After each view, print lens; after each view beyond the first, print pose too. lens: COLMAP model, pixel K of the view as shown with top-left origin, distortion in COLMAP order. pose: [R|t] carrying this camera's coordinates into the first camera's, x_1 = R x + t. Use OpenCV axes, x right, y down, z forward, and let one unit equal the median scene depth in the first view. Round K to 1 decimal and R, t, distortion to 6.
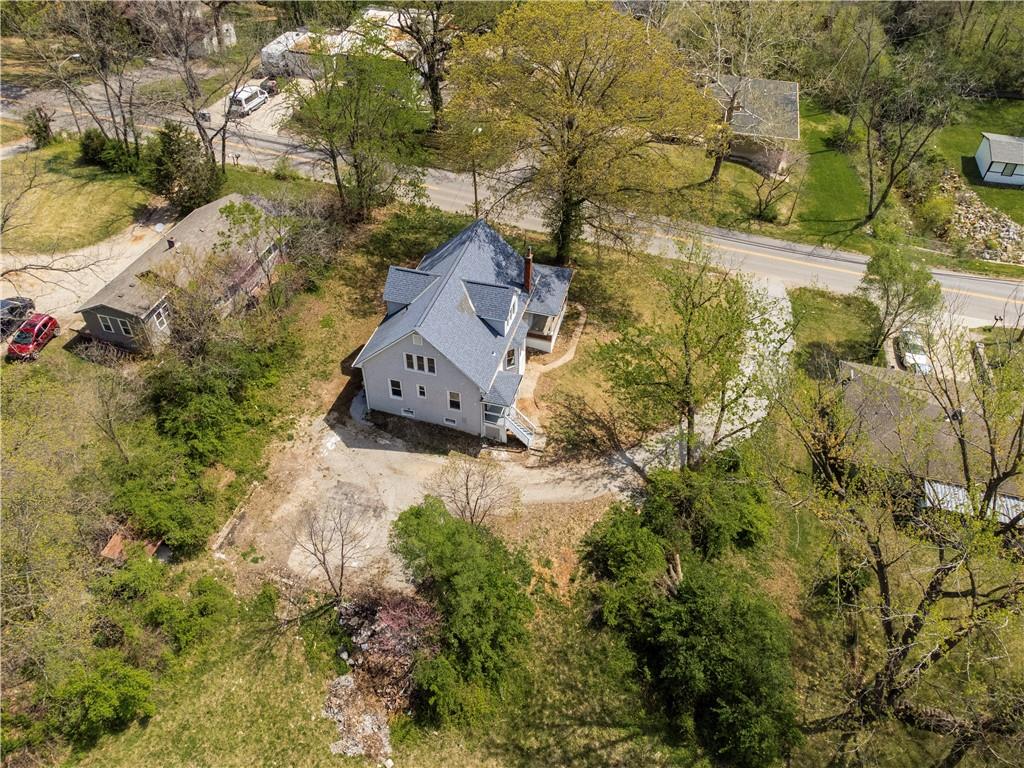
lens RADIAL K [[769.0, 0, 518.4], [0, 769.0, 372.1], [0, 0, 1]] dist [0.029187, -0.005600]
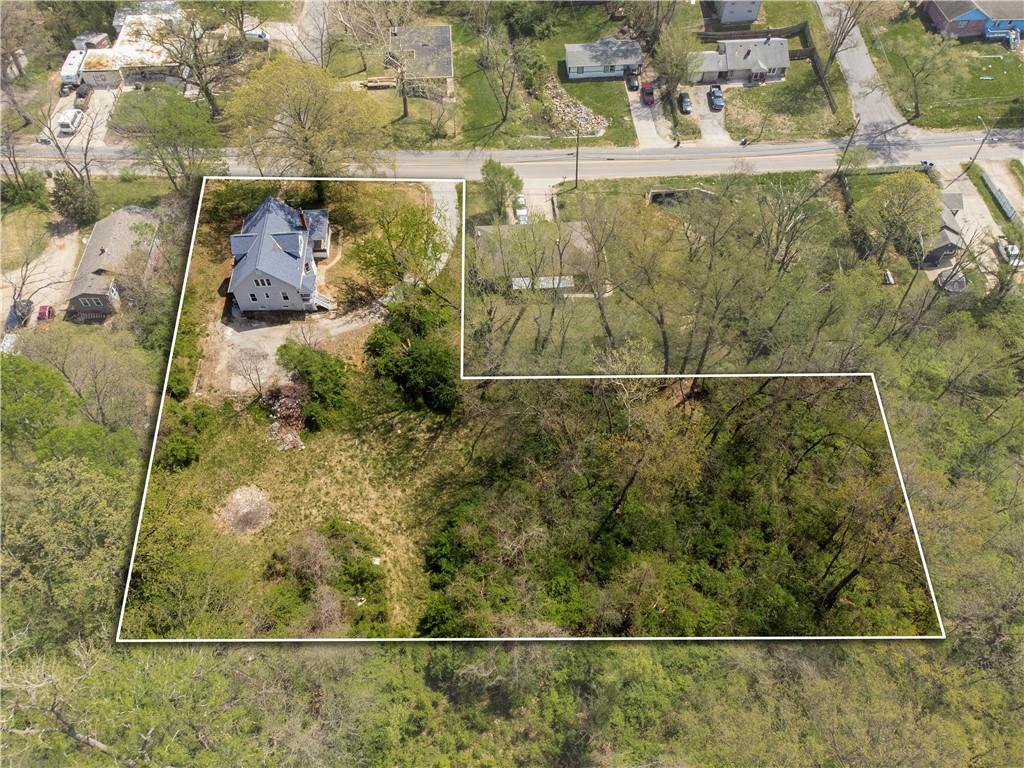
lens RADIAL K [[769.0, 0, 518.4], [0, 769.0, 372.1], [0, 0, 1]] dist [0.029187, -0.005600]
pose [[0.945658, -0.270335, 0.180695, 0.074220], [0.228966, 0.948183, 0.220280, -0.078055], [-0.230881, -0.166937, 0.958554, -1.089067]]
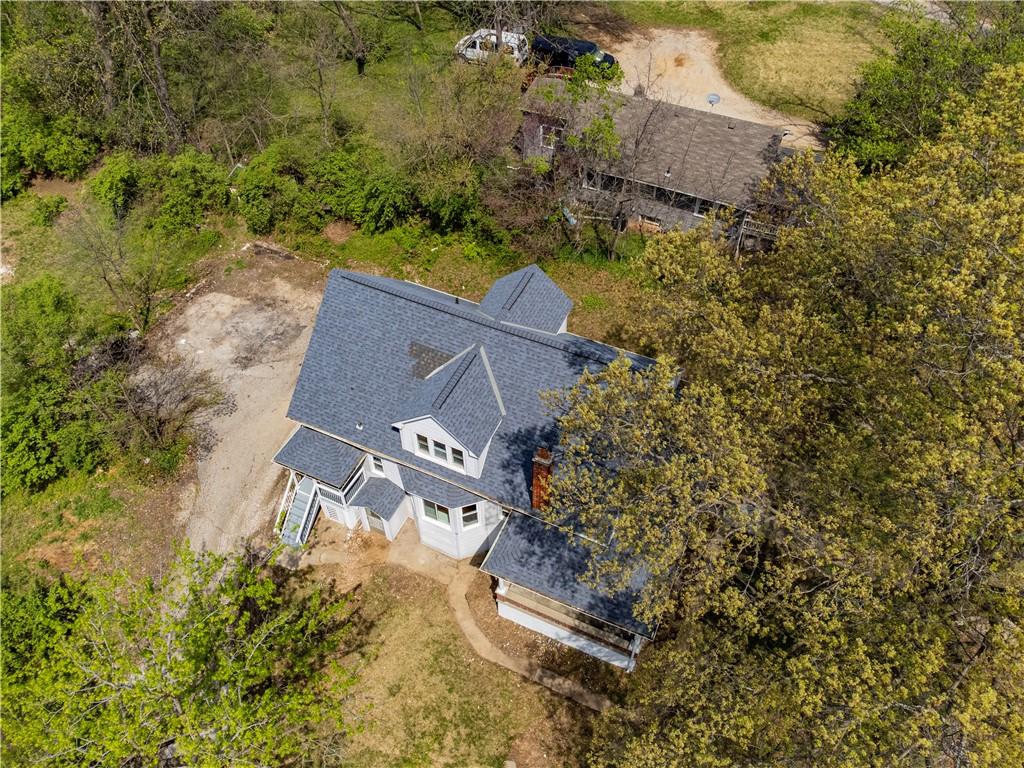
lens RADIAL K [[769.0, 0, 518.4], [0, 769.0, 372.1], [0, 0, 1]] dist [0.029187, -0.005600]
pose [[-0.175749, 0.717301, -0.674234, 0.313110], [-0.650309, 0.429587, 0.626540, -0.491557], [0.739060, 0.548574, 0.390968, 0.828072]]
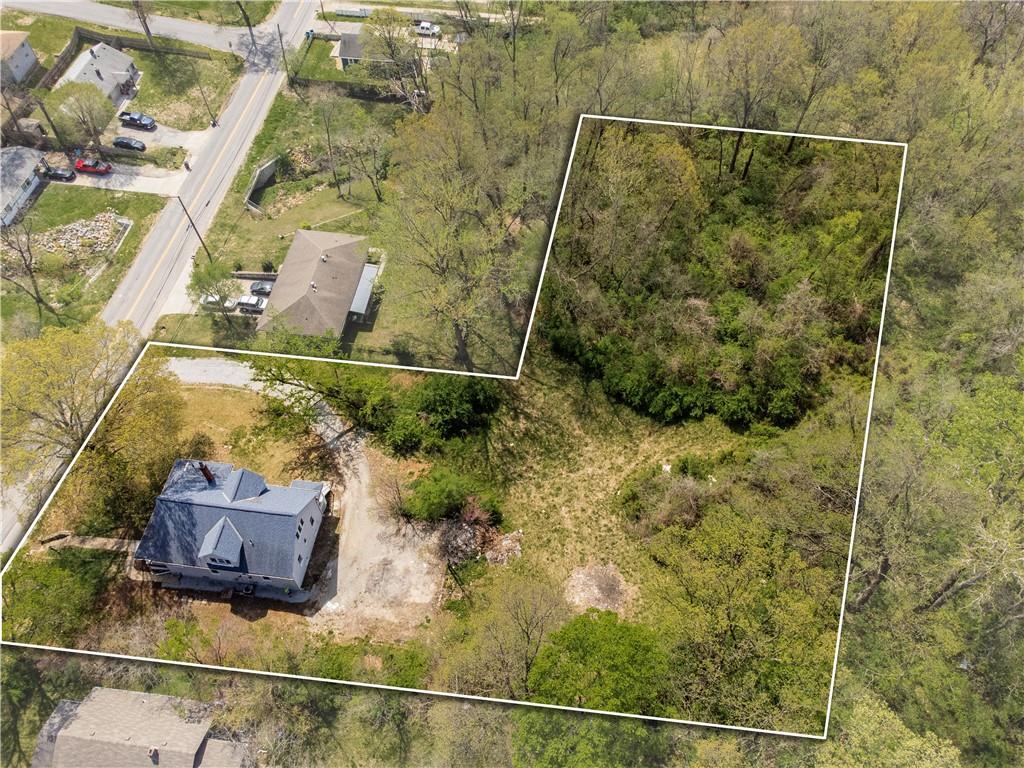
lens RADIAL K [[769.0, 0, 518.4], [0, 769.0, 372.1], [0, 0, 1]] dist [0.029187, -0.005600]
pose [[-0.146629, -0.802648, 0.578148, -0.778209], [0.659592, 0.356231, 0.661844, -0.795632], [-0.737183, 0.478388, 0.477187, -0.167545]]
